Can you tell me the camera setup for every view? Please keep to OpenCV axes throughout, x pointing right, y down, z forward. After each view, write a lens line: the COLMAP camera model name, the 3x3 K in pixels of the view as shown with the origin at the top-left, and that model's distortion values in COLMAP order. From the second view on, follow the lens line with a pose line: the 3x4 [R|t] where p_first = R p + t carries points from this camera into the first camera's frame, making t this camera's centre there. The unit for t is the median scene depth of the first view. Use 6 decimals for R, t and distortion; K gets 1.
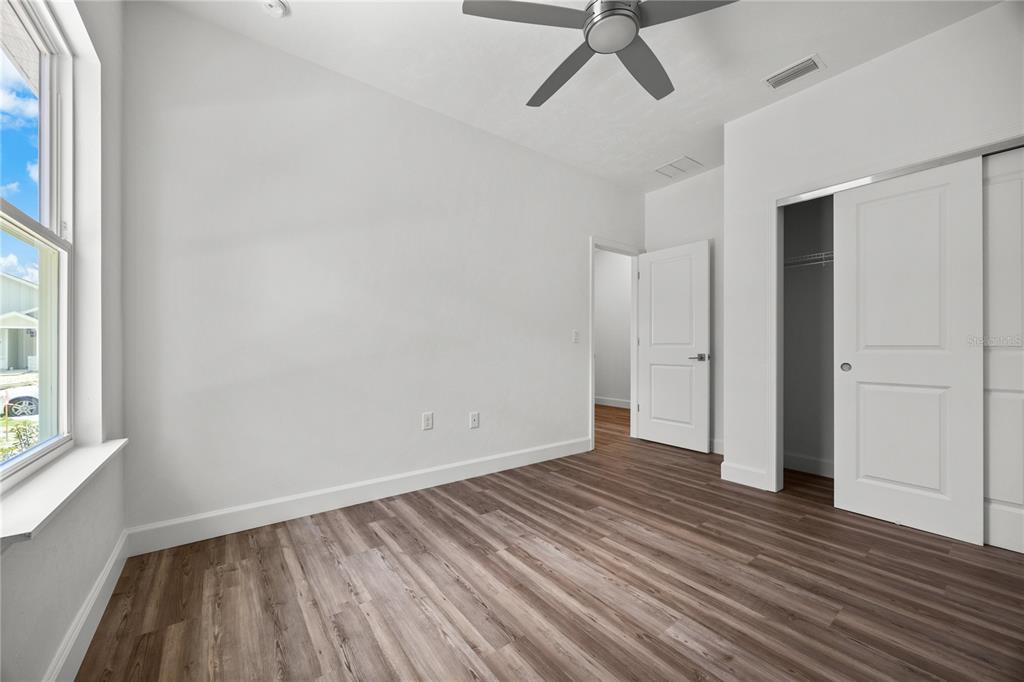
lens RADIAL K [[393.9, 0, 510.9], [0, 393.9, 341.7], [0, 0, 1]] dist [-0.002940, -0.000097]
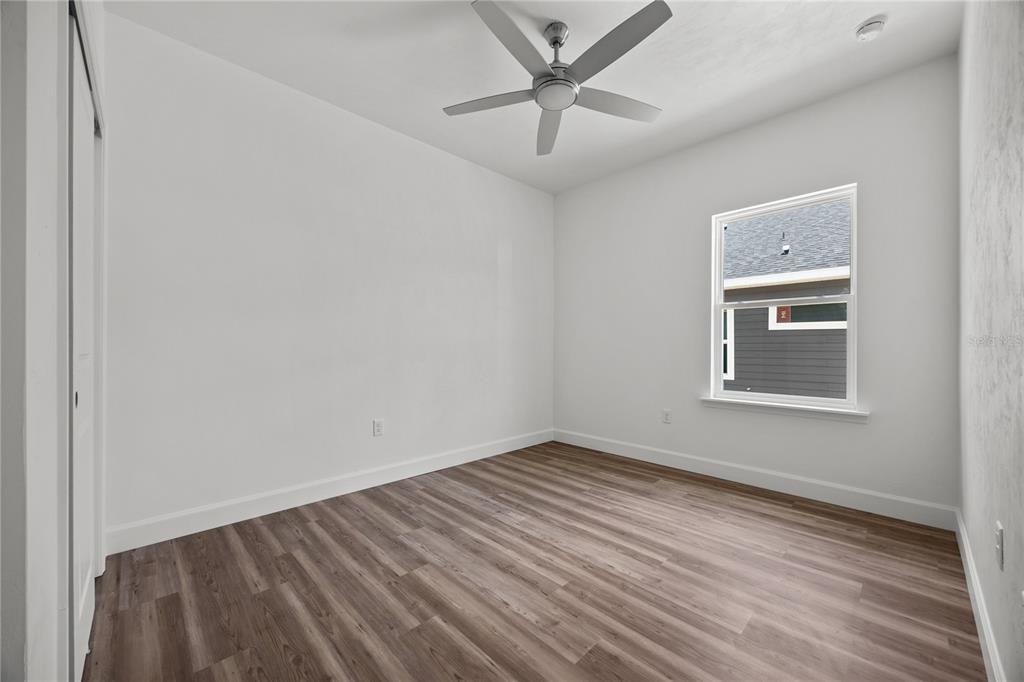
lens RADIAL K [[393.9, 0, 510.9], [0, 393.9, 341.7], [0, 0, 1]] dist [-0.002940, -0.000097]
pose [[-0.992319, -0.001303, -0.123699, 0.503018], [0.002025, 0.999640, -0.026772, 0.006975], [0.123689, -0.026817, -0.991959, 2.036997]]
